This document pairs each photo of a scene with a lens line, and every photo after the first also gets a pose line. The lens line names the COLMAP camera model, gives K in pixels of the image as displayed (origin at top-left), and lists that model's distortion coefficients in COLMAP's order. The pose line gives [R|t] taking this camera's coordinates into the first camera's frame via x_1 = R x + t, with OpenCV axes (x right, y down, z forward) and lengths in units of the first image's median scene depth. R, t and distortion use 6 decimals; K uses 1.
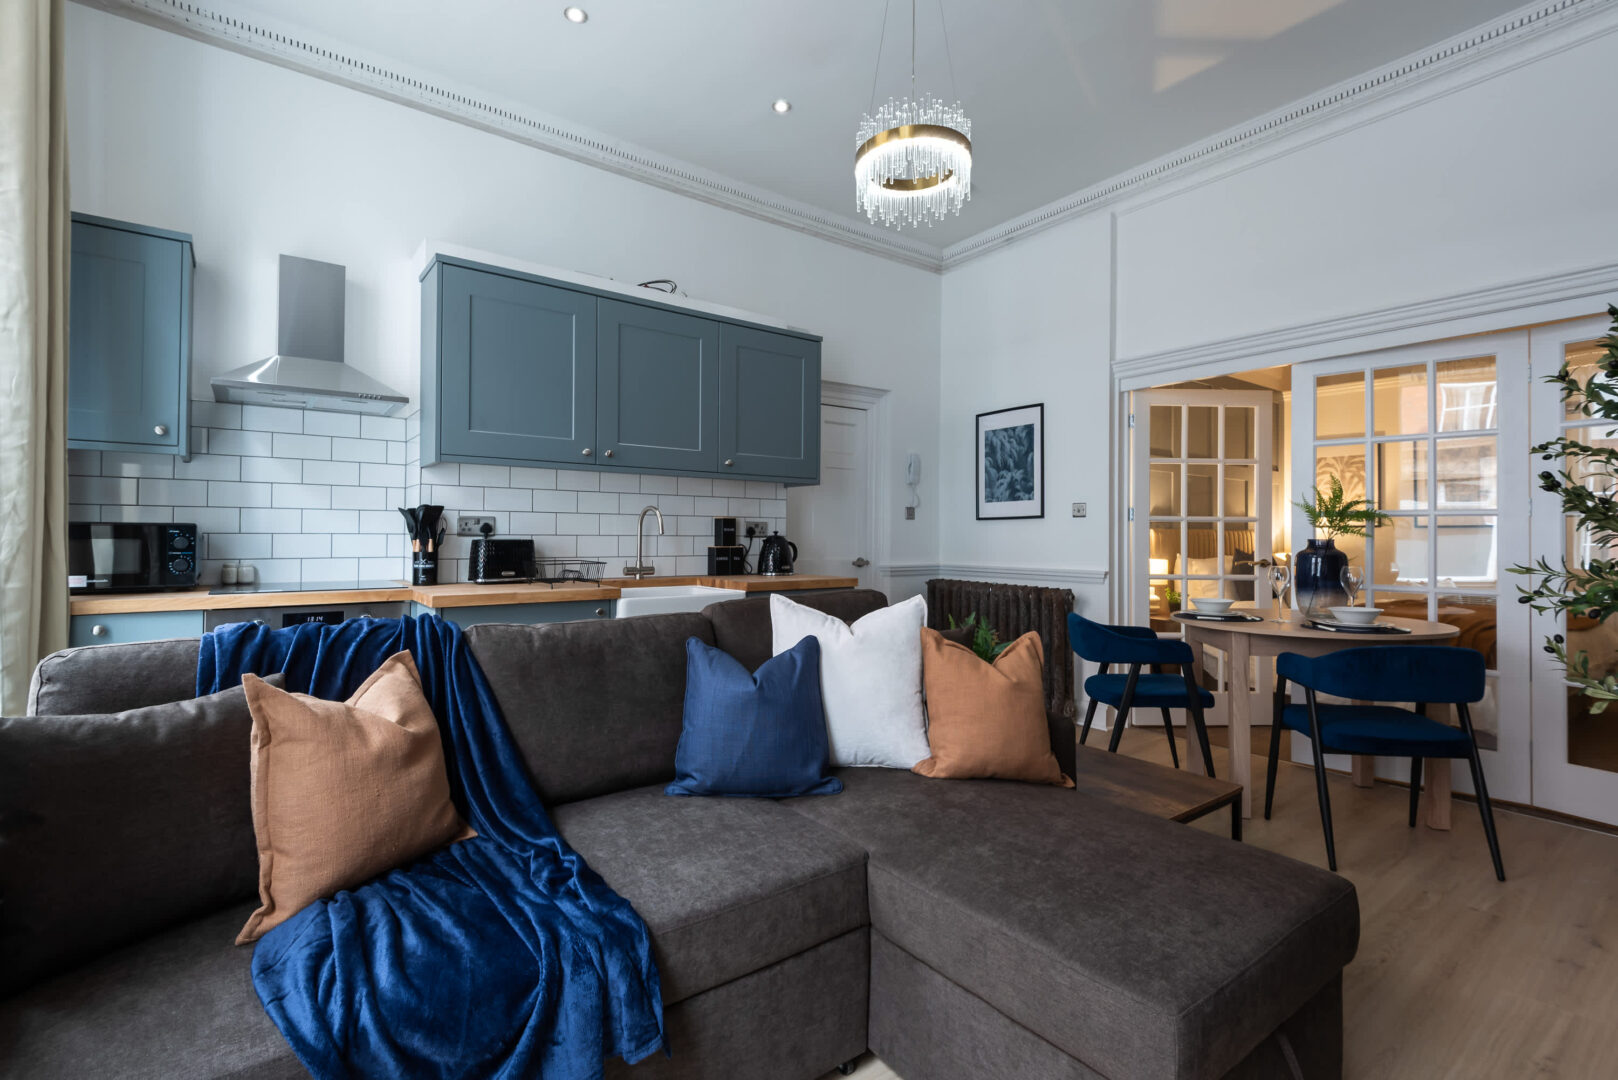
lens RADIAL K [[734.1, 0, 797.5], [0, 734.1, 542.4], [0, 0, 1]] dist [-0.003601, -0.001671]
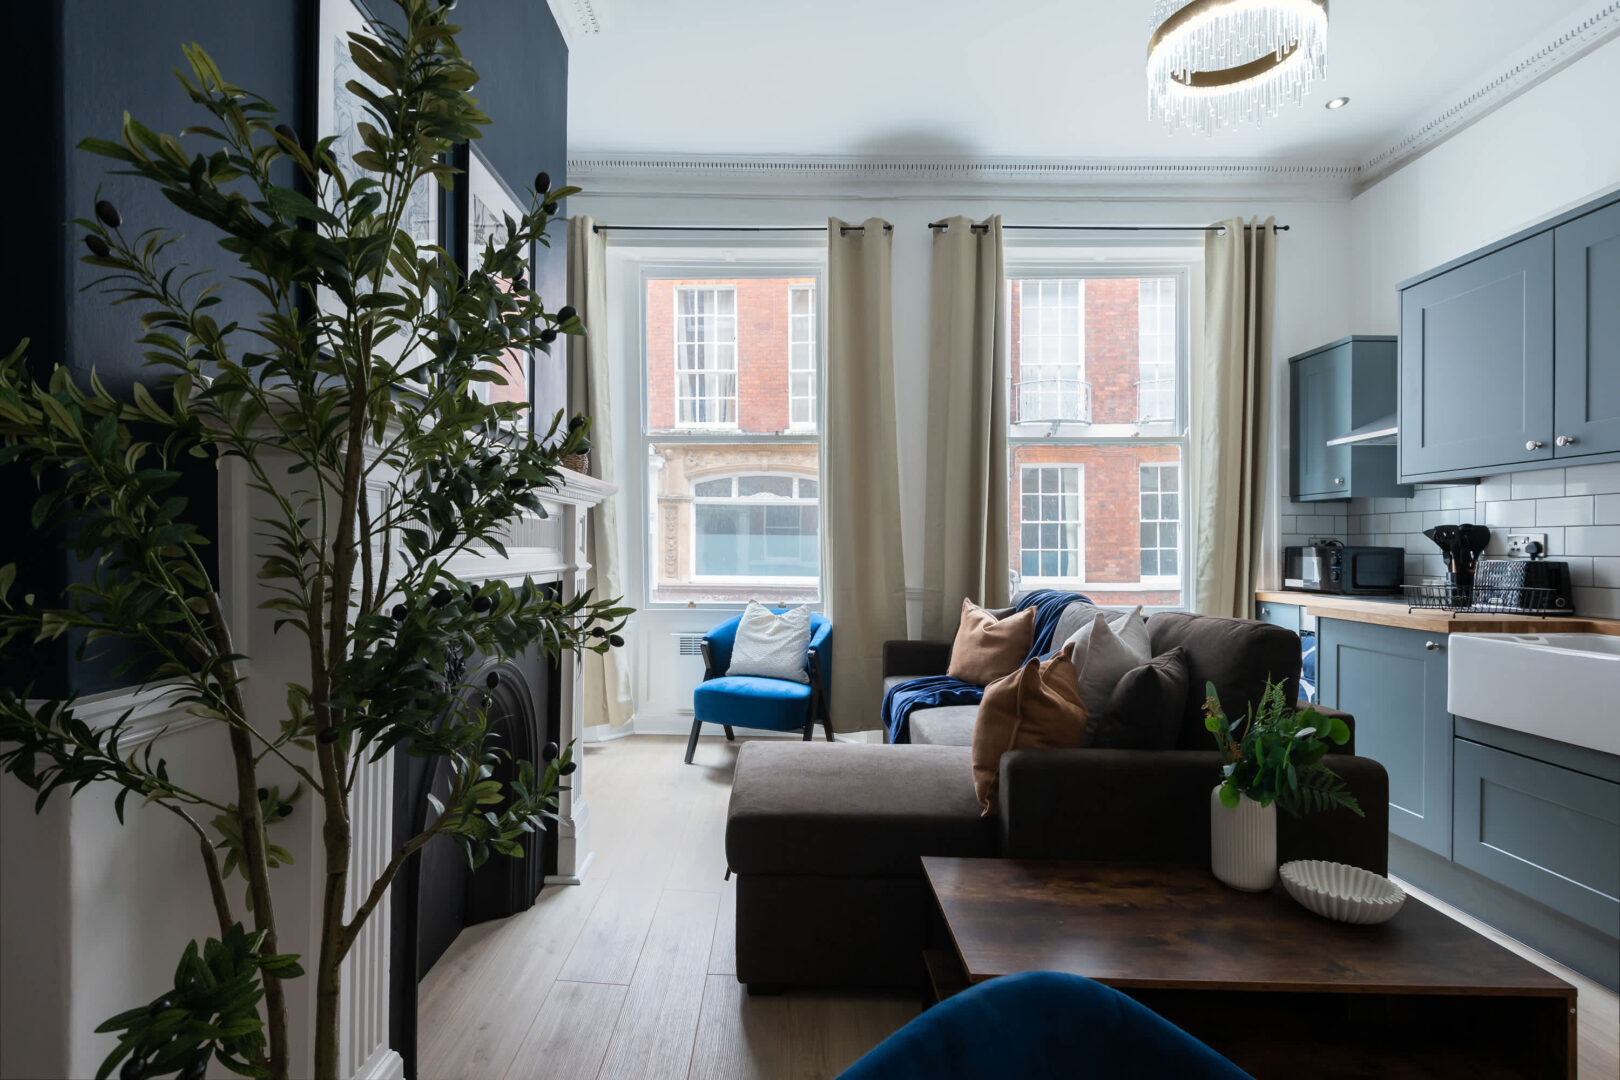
lens RADIAL K [[784.3, 0, 773.1], [0, 784.3, 545.4], [0, 0, 1]] dist [-0.000187, -0.003284]
pose [[-0.601357, -0.013435, -0.798867, 0.809882], [-0.020626, 0.999786, -0.001287, -0.002789], [0.798714, 0.015704, -0.601506, 0.838256]]
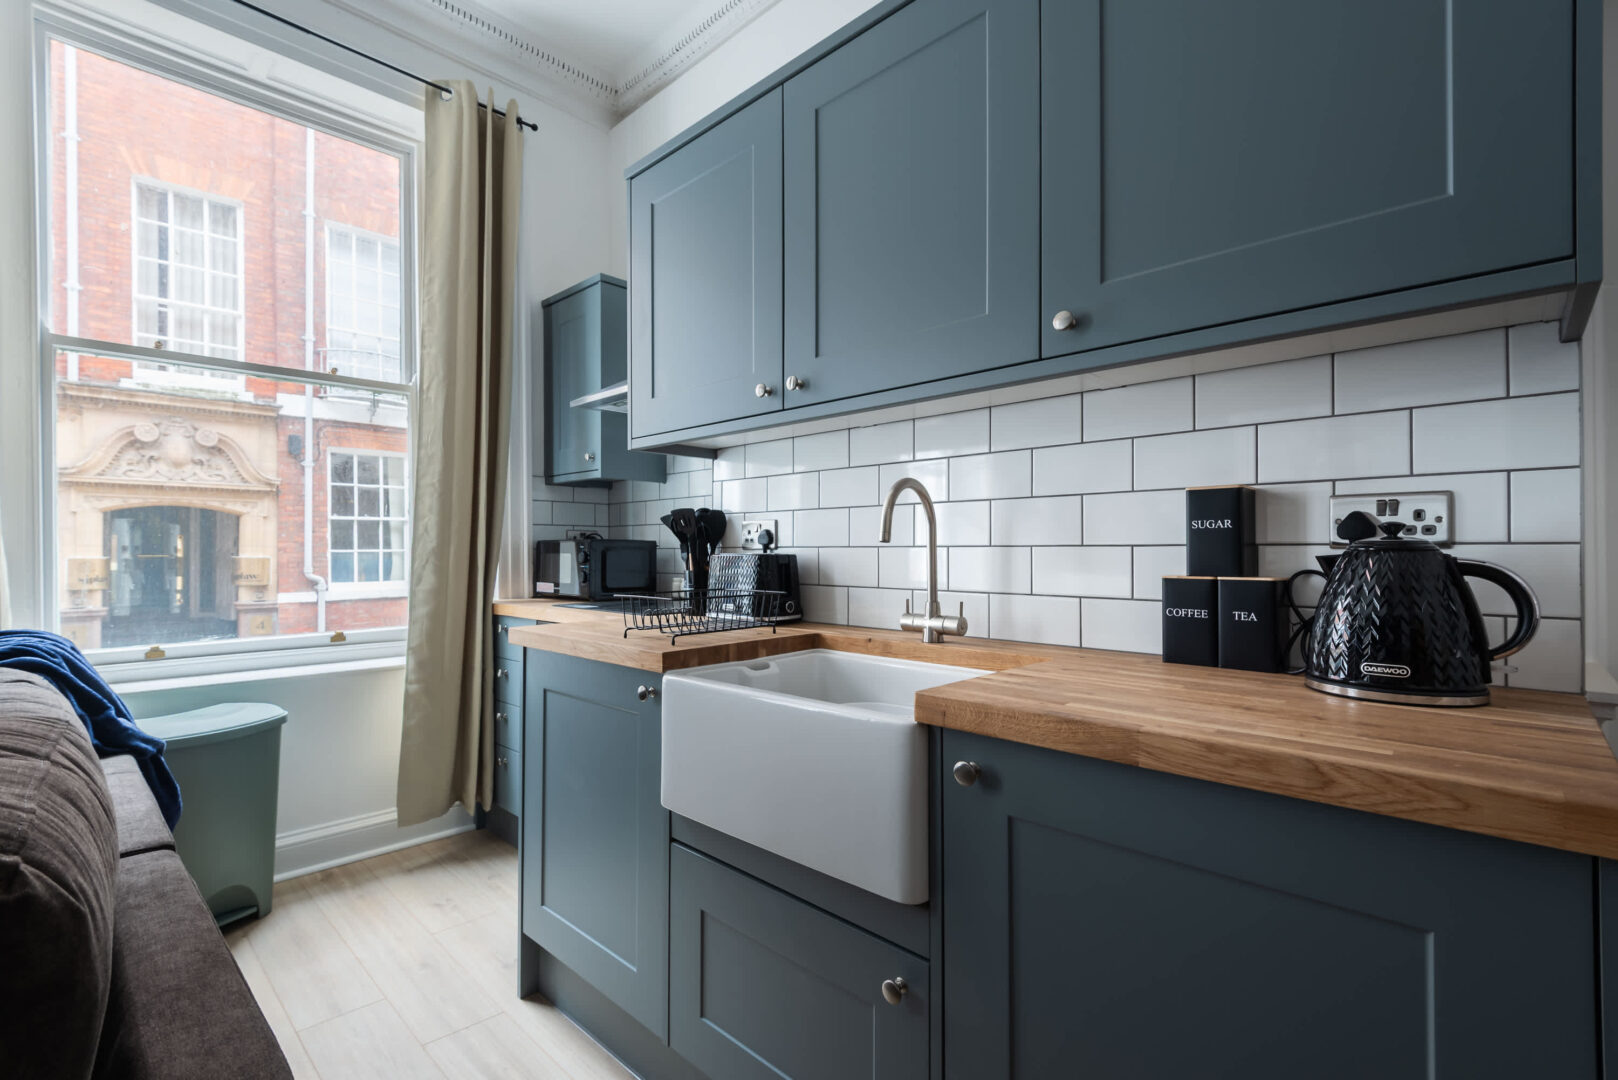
lens RADIAL K [[734.1, 0, 799.0], [0, 734.1, 543.8], [0, 0, 1]] dist [-0.003601, -0.001671]
pose [[0.160865, -0.015556, -0.986854, 0.233598], [-0.007284, 0.999830, -0.016948, -0.002356], [0.986950, 0.009915, 0.160724, 0.918440]]
